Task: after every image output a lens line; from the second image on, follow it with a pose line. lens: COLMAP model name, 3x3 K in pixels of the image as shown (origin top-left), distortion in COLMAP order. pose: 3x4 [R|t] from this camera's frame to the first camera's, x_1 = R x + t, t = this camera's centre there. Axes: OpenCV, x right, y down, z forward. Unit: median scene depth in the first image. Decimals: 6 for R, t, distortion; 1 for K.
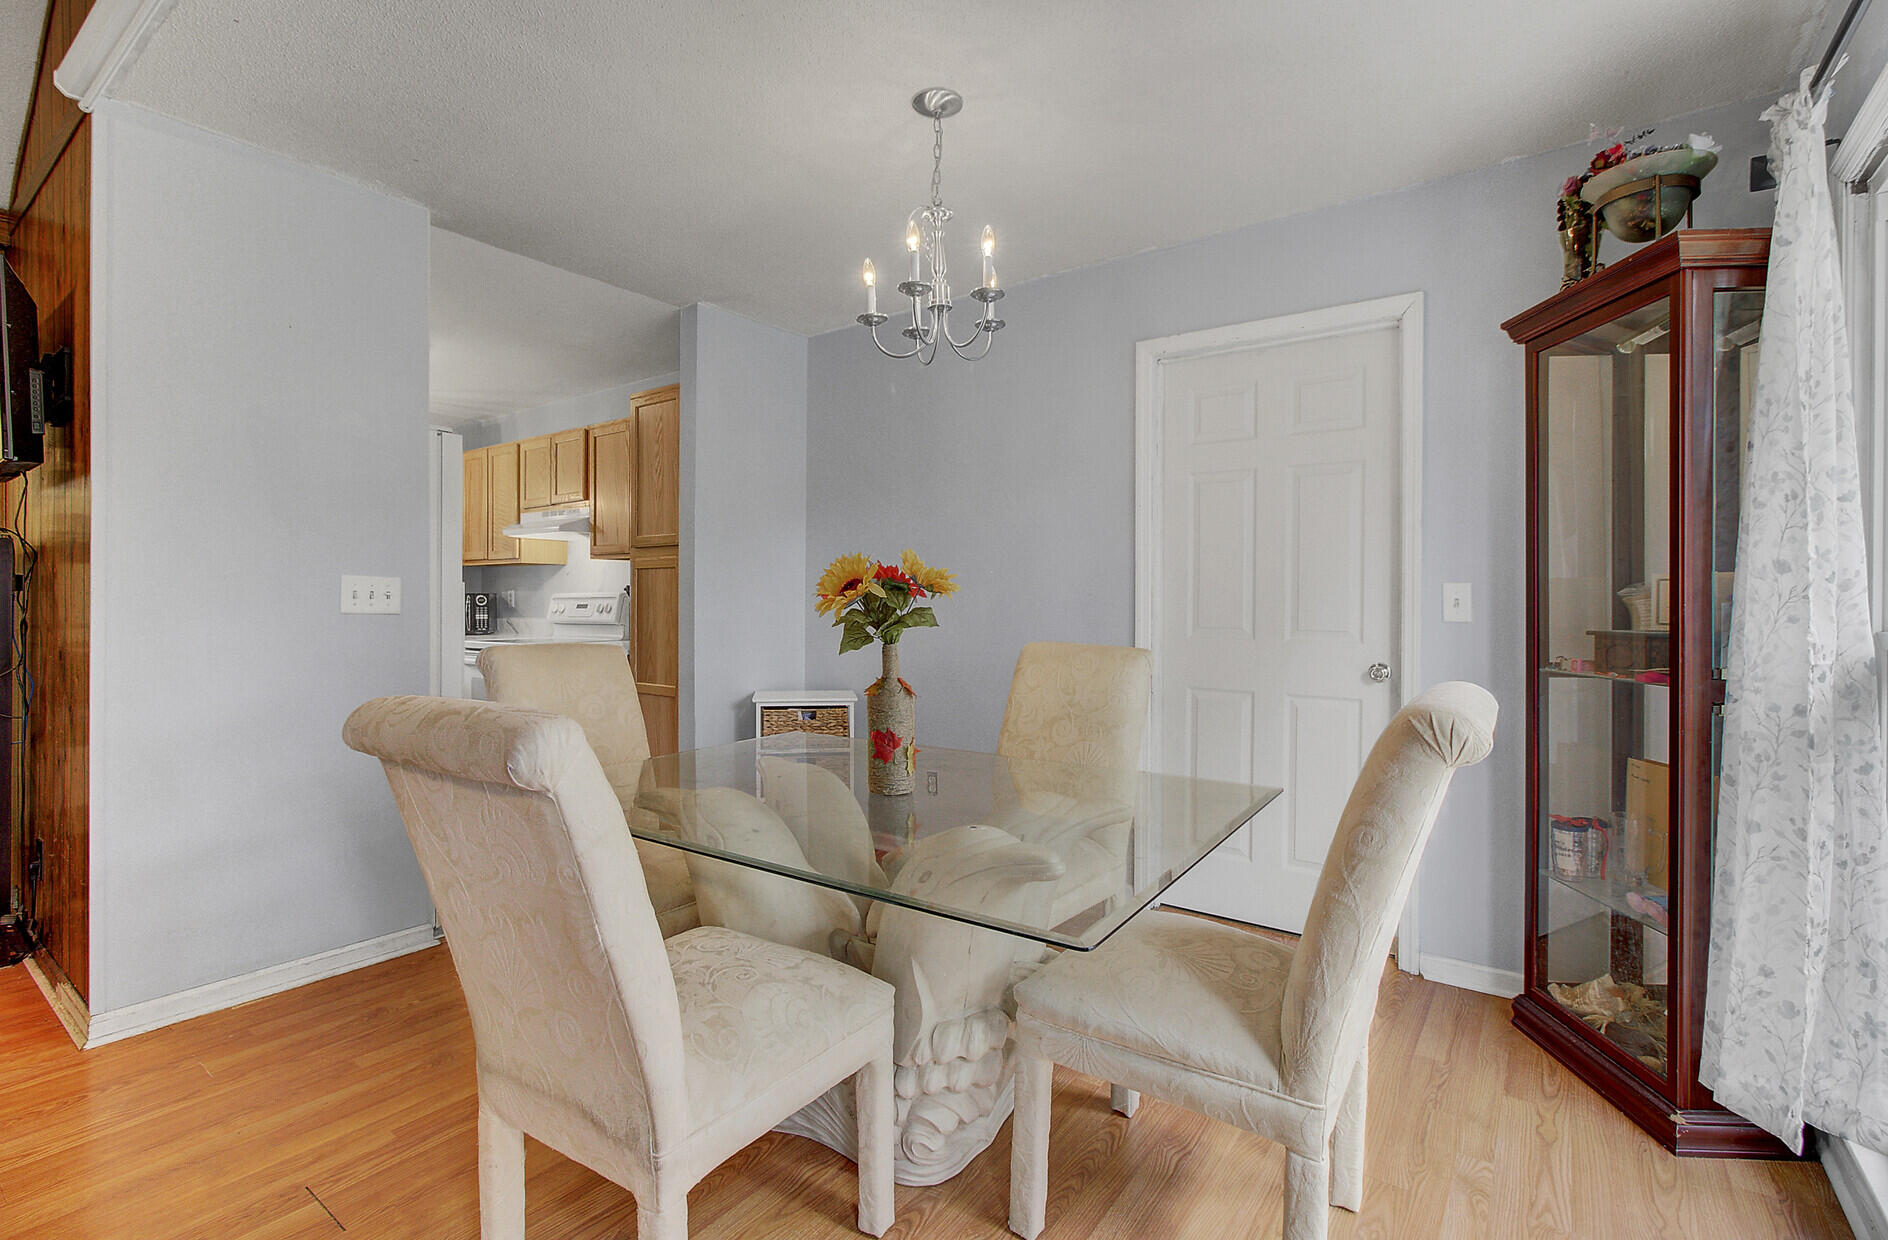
lens RADIAL K [[867.6, 0, 942.4], [0, 867.6, 602.1], [0, 0, 1]] dist [-0.010058, 0.004618]
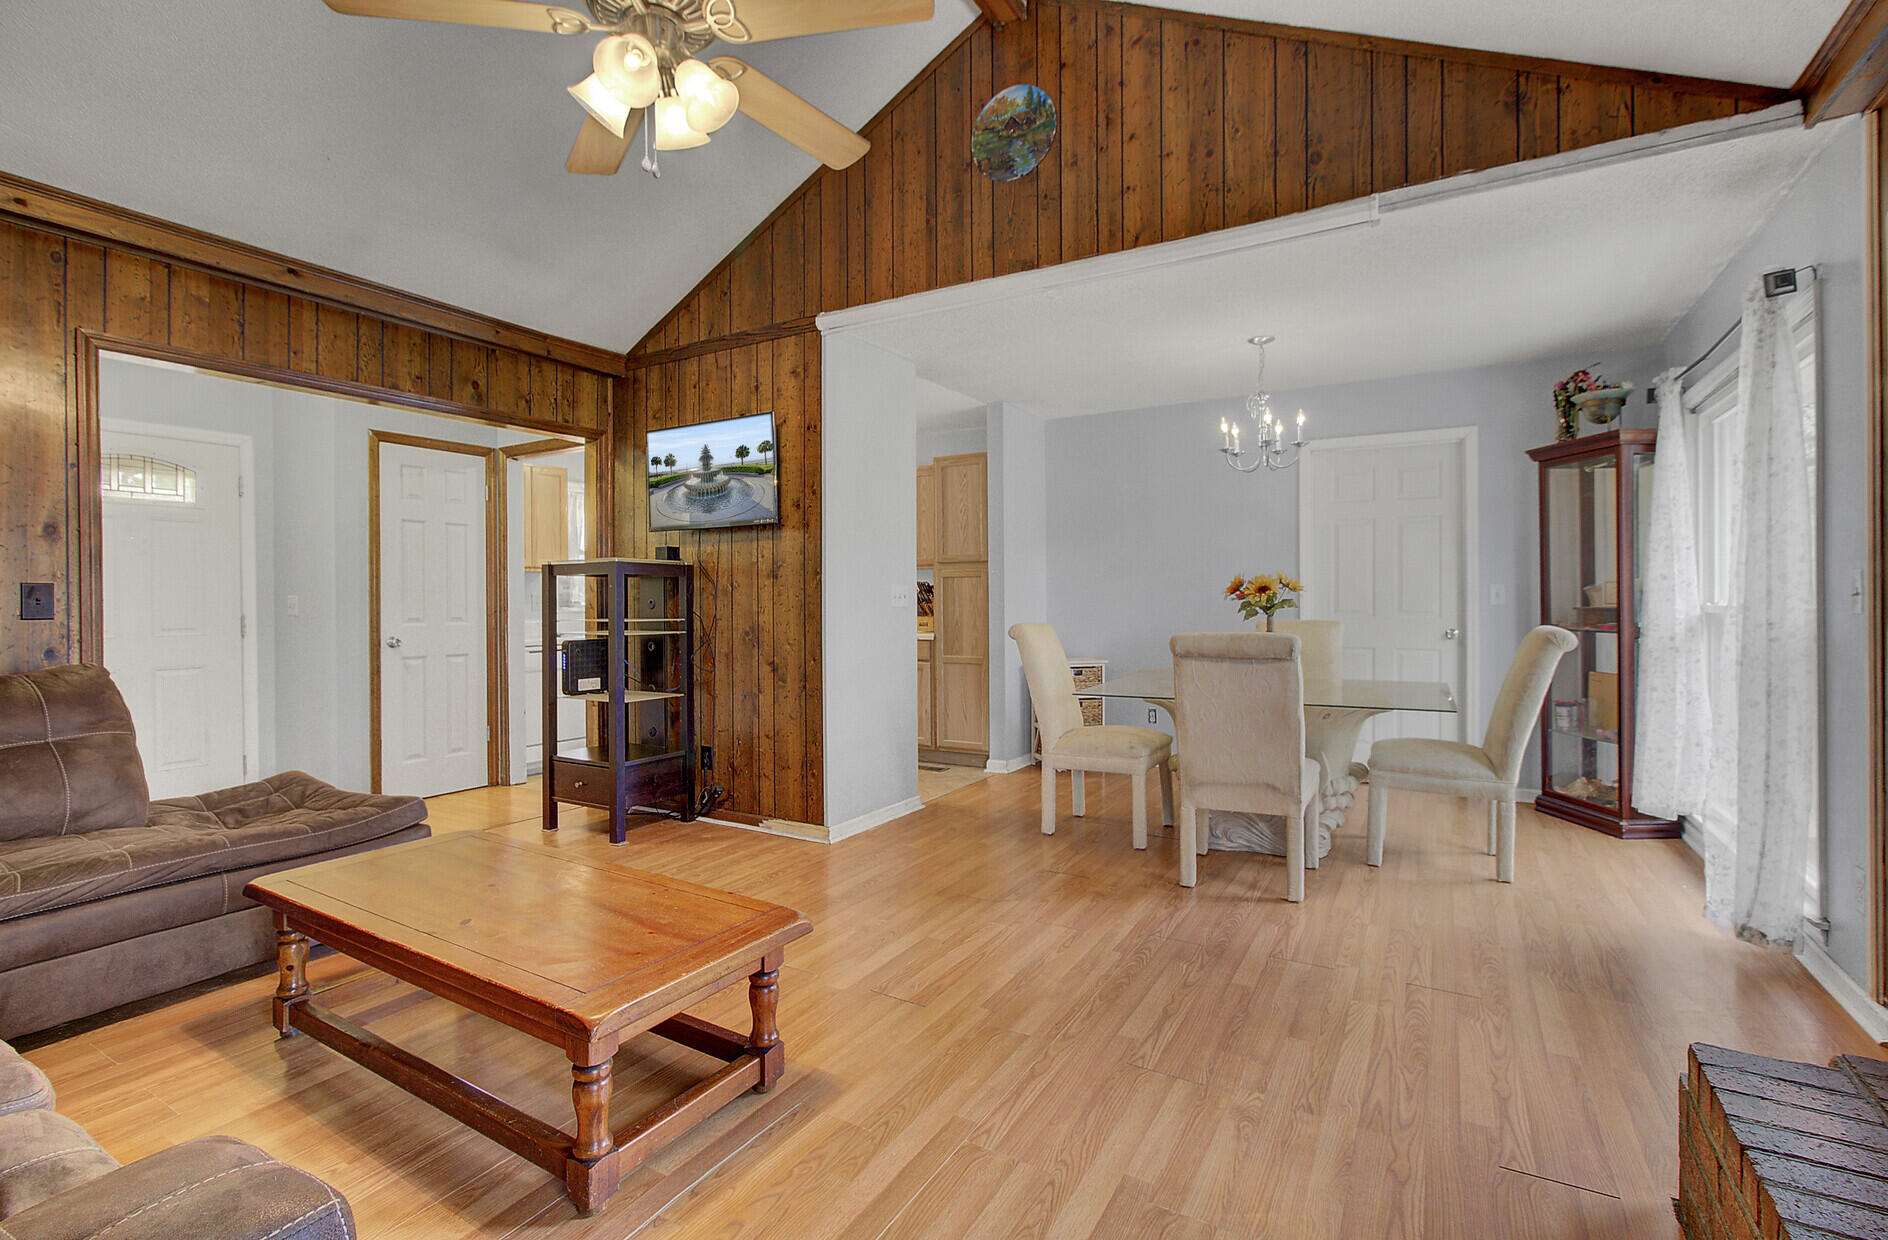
lens RADIAL K [[867.6, 0, 938.2], [0, 867.6, 601.6], [0, 0, 1]] dist [-0.010058, 0.004618]
pose [[0.995161, -0.010608, 0.097684, -1.139631], [0.010715, 0.999942, -0.000569, 0.005199], [-0.097673, 0.001613, 0.995217, -1.066720]]
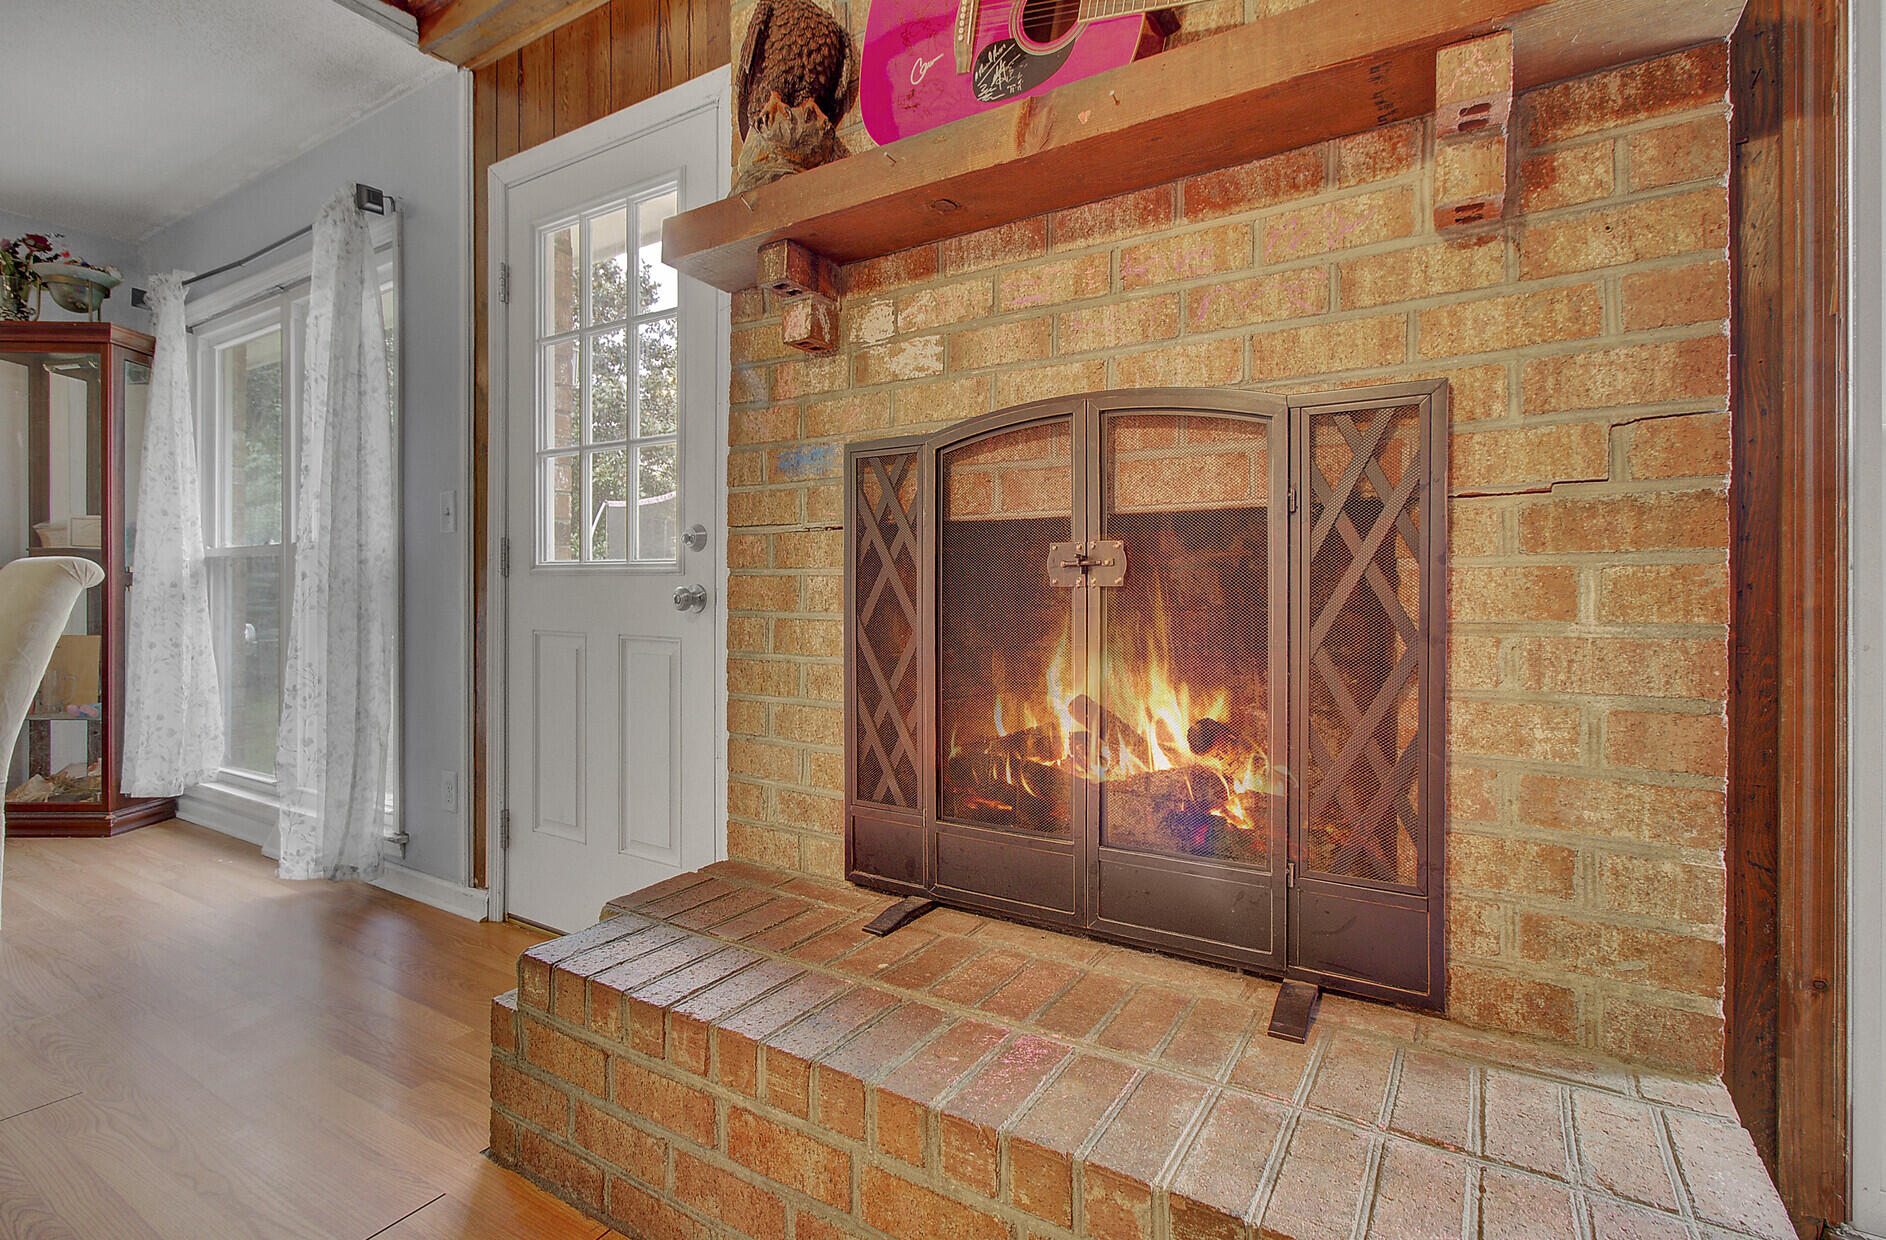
lens RADIAL K [[866.7, 0, 946.8], [0, 866.7, 601.2], [0, 0, 1]] dist [-0.010058, 0.004618]
pose [[-0.091804, -0.003805, 0.995770, -1.094716], [0.001515, 0.999991, 0.003960, 0.147352], [-0.995776, 0.001872, -0.091798, -0.569891]]
